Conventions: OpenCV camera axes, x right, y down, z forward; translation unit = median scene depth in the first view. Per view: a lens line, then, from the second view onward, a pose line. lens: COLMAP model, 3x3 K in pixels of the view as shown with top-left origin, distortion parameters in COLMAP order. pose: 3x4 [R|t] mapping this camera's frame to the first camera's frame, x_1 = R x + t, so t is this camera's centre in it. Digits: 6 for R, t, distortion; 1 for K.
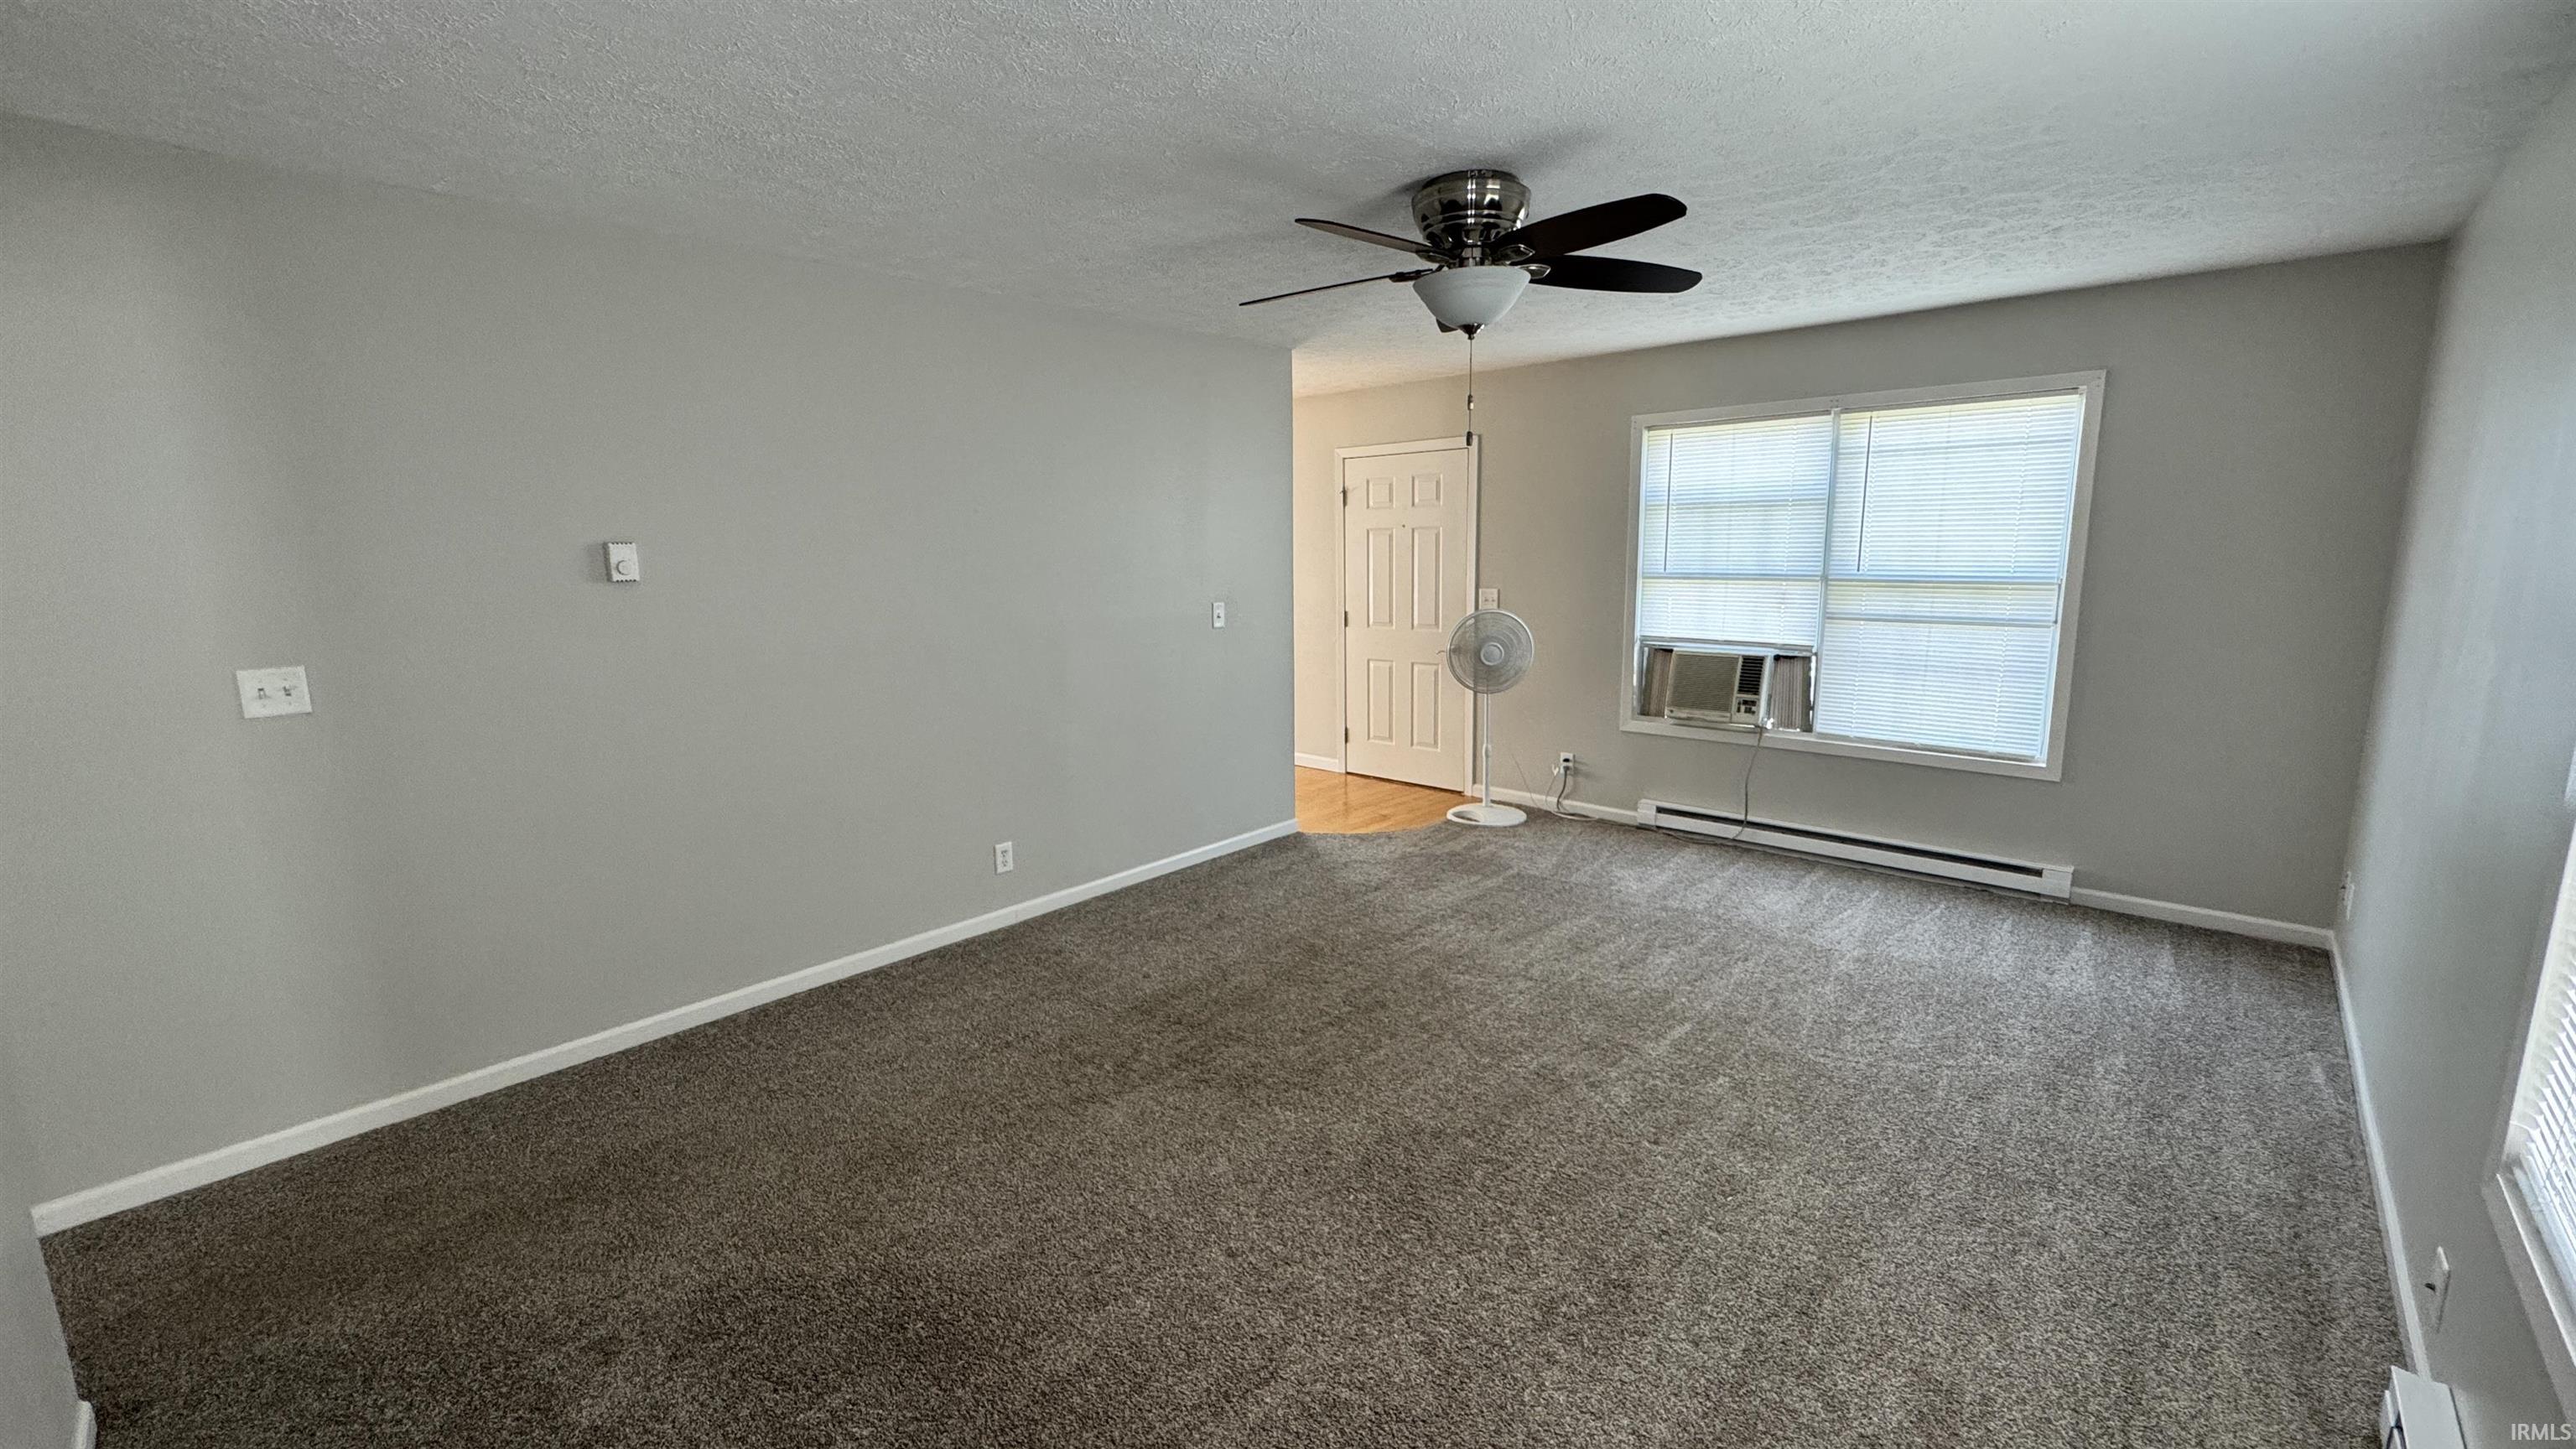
lens RADIAL K [[1026.1, 0, 1281.7], [0, 1026.1, 725.4], [0, 0, 1]] dist [-0.003218, 0.000206]
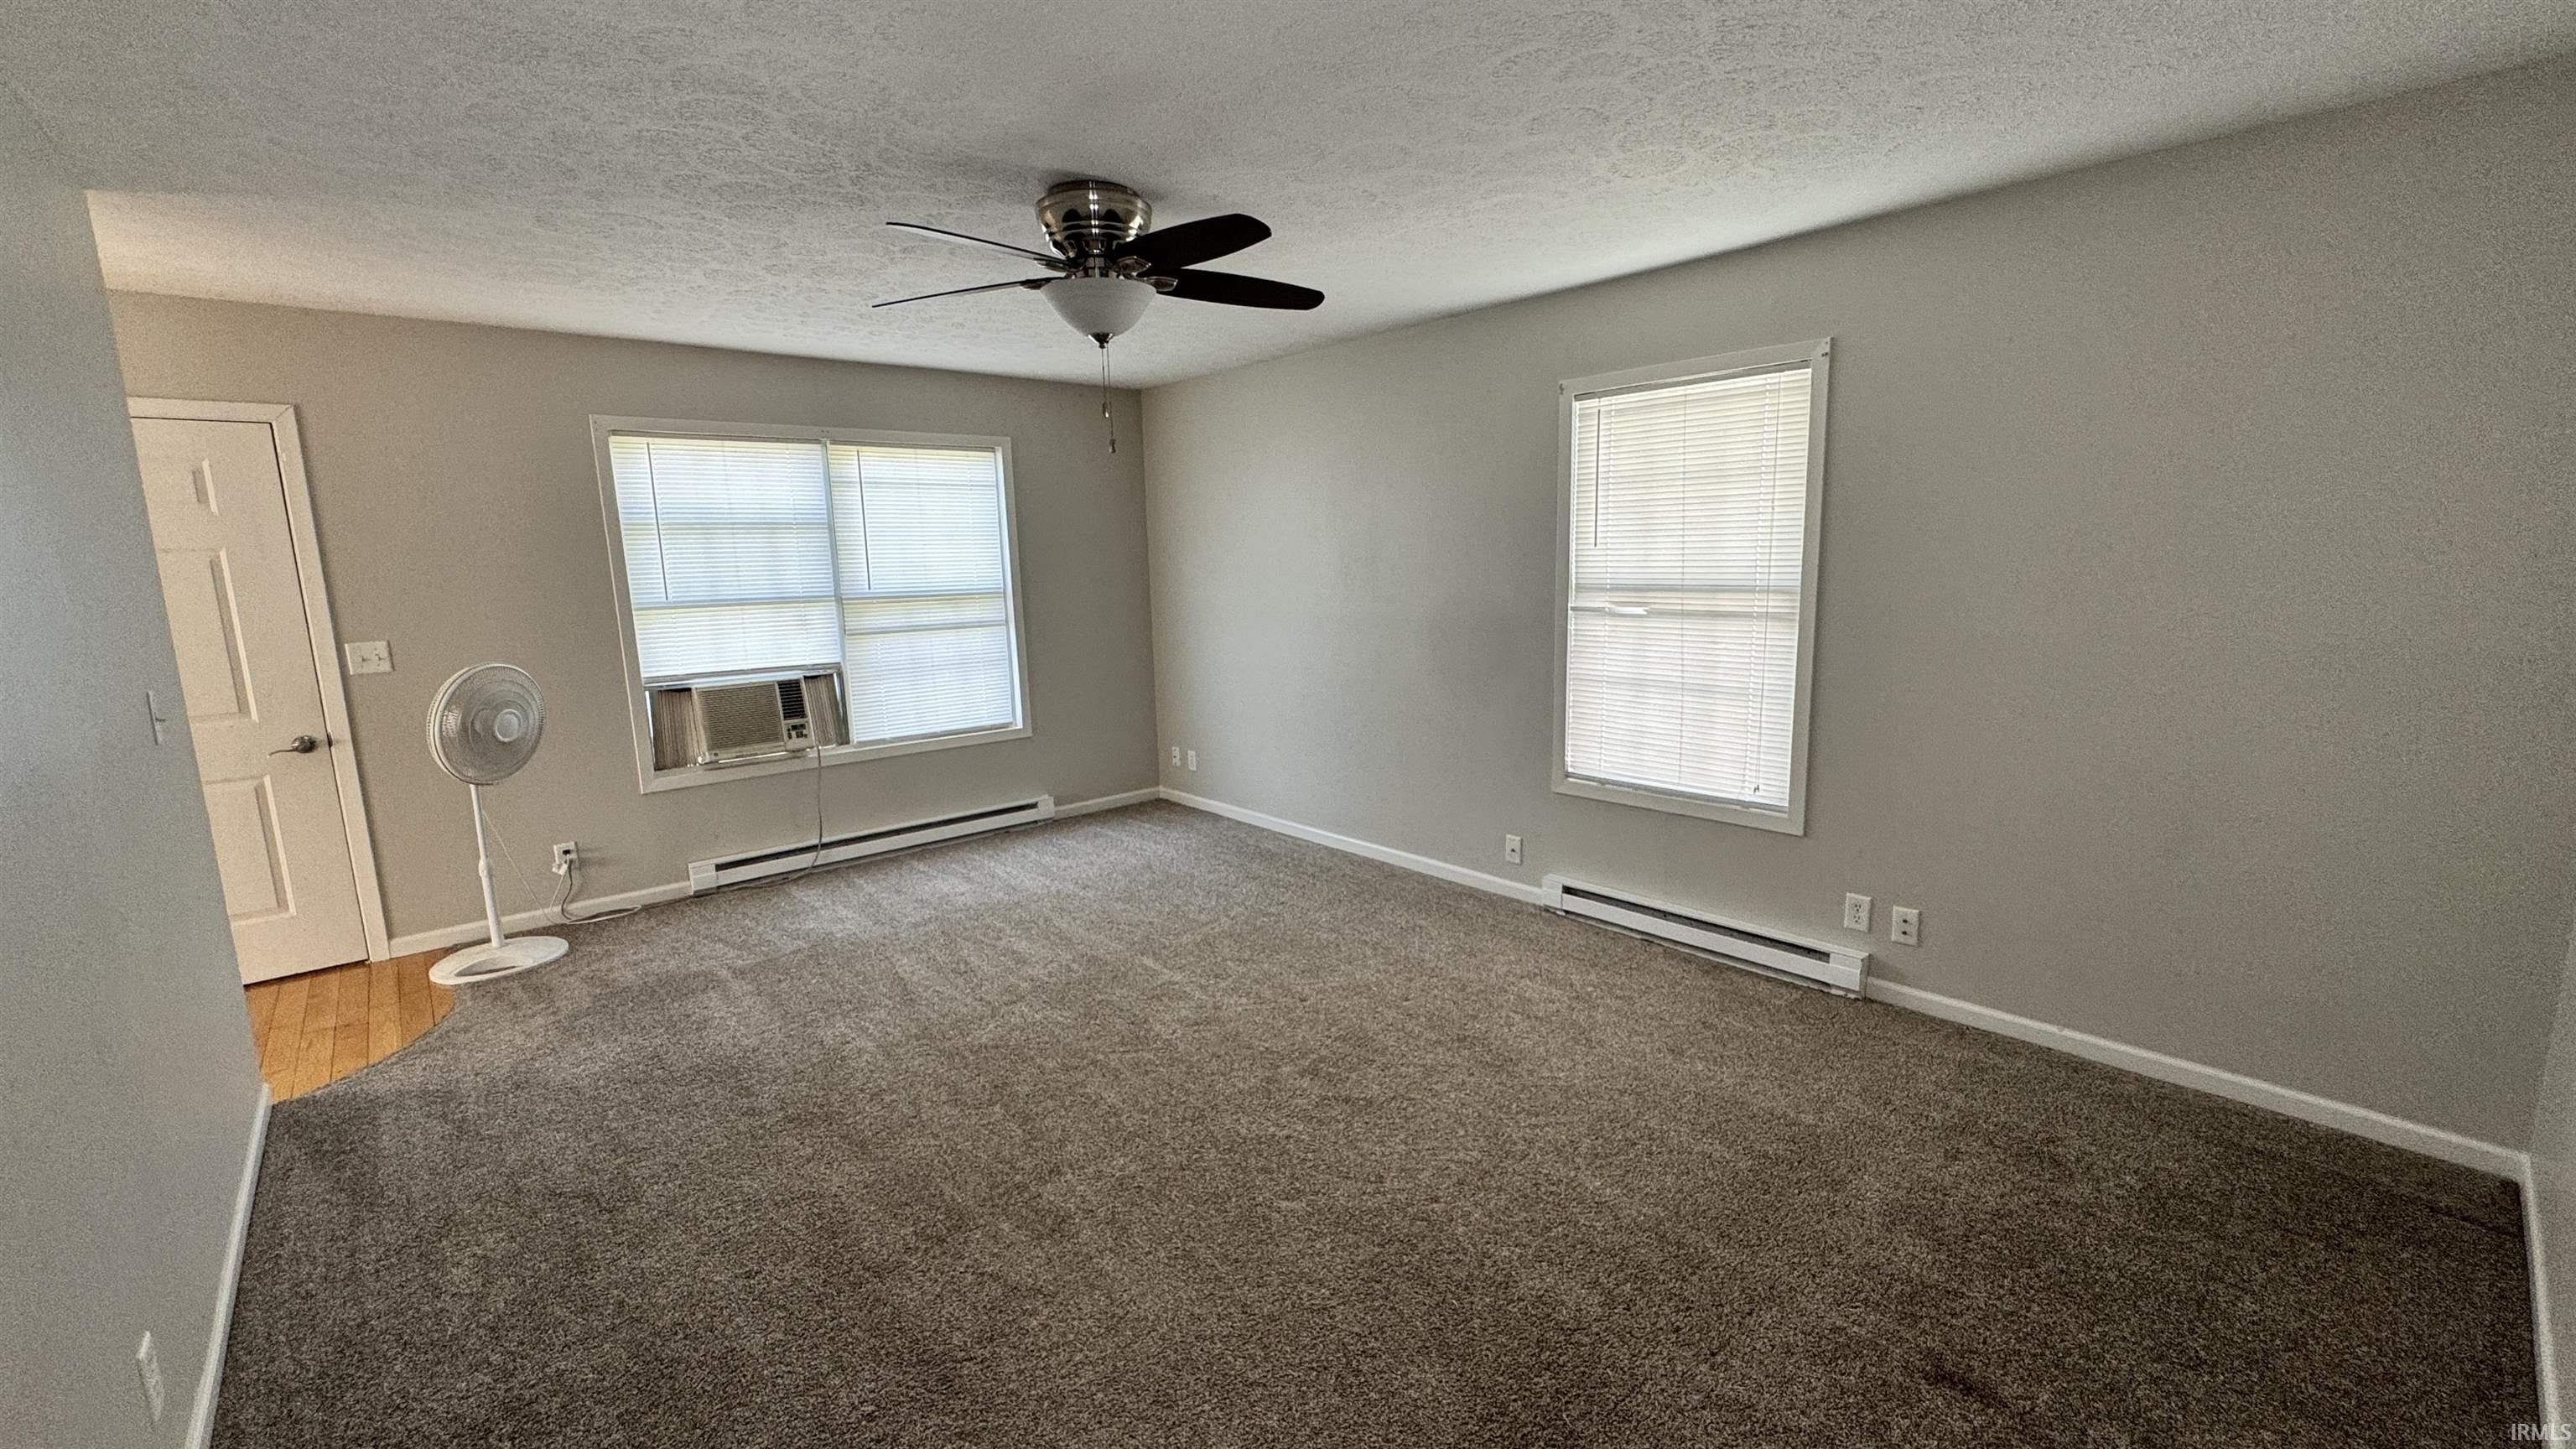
lens RADIAL K [[1026.1, 0, 1289.8], [0, 1026.1, 714.9], [0, 0, 1]] dist [-0.003218, 0.000206]
pose [[0.112277, -0.144339, 0.983138, -0.468488], [0.199225, 0.972574, 0.120036, -0.058927], [-0.973500, 0.182388, 0.137954, 0.410360]]
